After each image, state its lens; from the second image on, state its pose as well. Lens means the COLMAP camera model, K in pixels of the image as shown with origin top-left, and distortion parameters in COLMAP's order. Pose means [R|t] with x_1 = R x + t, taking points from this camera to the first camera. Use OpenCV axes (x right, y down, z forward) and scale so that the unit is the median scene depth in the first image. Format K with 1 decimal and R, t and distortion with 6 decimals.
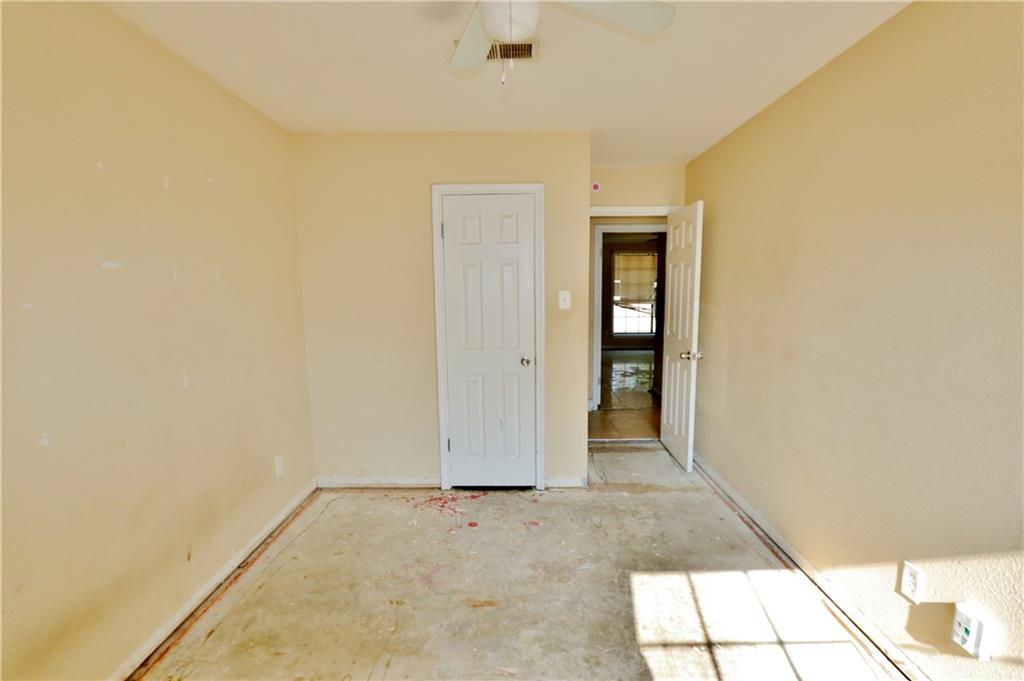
lens RADIAL K [[470.7, 0, 516.3], [0, 470.7, 345.7], [0, 0, 1]] dist [-0.013680, -0.000003]
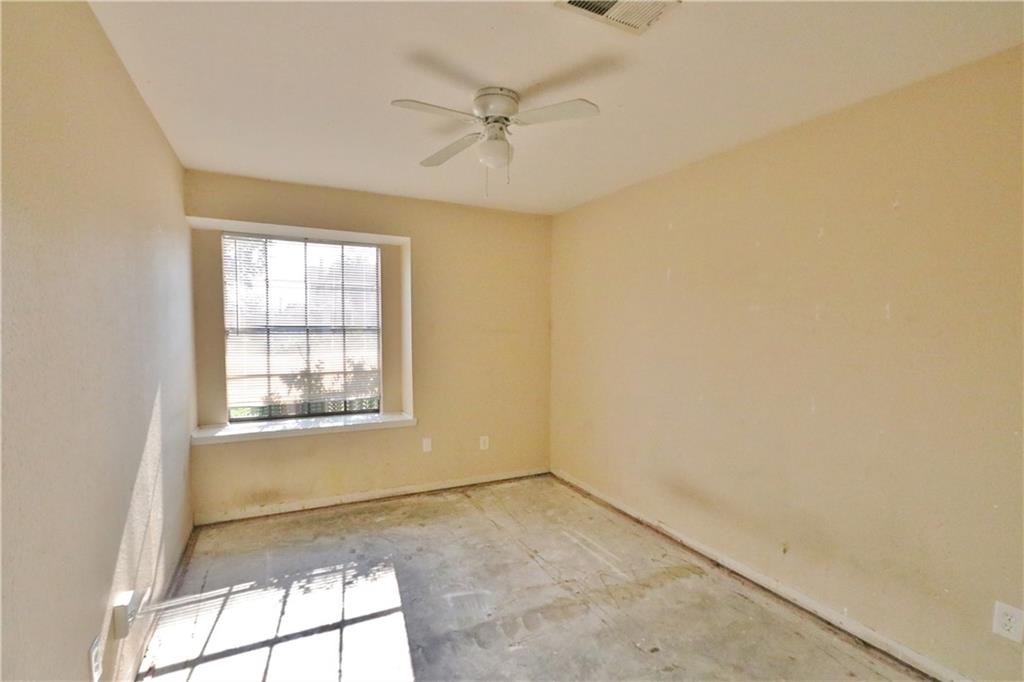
lens RADIAL K [[470.7, 0, 516.3], [0, 470.7, 346.2], [0, 0, 1]] dist [-0.013680, -0.000003]
pose [[-0.879209, 0.028901, -0.475558, 0.448808], [-0.057497, 0.984427, 0.166128, -0.215937], [0.472953, 0.173405, -0.863855, 1.614704]]
